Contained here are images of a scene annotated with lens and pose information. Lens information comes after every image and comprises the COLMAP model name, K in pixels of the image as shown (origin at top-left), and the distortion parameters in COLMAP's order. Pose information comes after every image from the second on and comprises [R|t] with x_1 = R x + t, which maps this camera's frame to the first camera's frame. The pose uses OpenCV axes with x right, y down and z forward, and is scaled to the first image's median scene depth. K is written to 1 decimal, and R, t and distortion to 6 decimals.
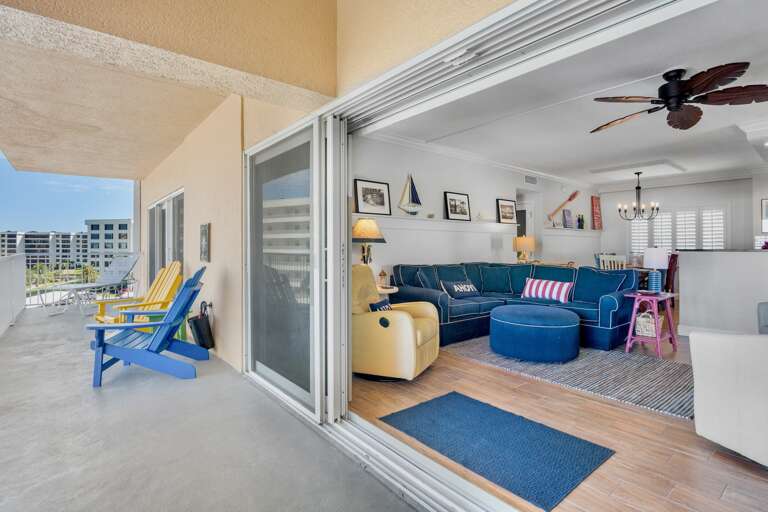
lens RADIAL K [[380.0, 0, 382.2], [0, 380.0, 244.3], [0, 0, 1]] dist [-0.022782, 0.000354]
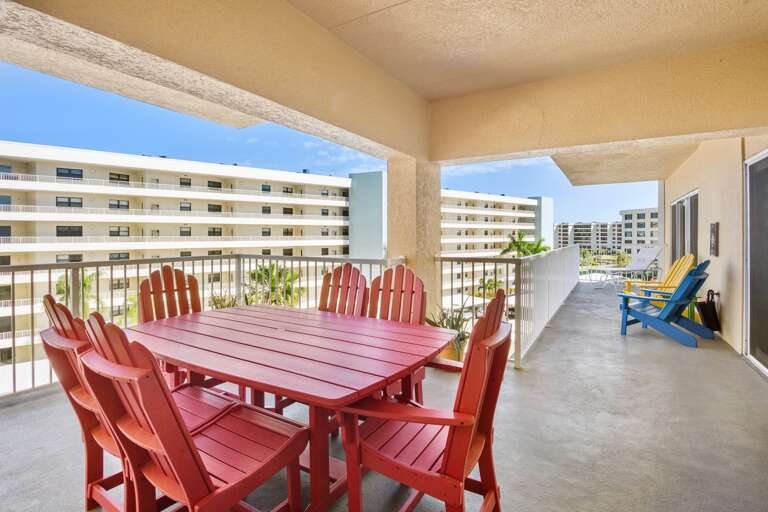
lens RADIAL K [[380.0, 0, 382.2], [0, 380.0, 244.3], [0, 0, 1]] dist [-0.022782, 0.000354]
pose [[0.330966, 0.018872, -0.943454, 0.223815], [0.012441, 0.999626, 0.024360, -0.024255], [0.943561, -0.019800, 0.330607, -0.271838]]
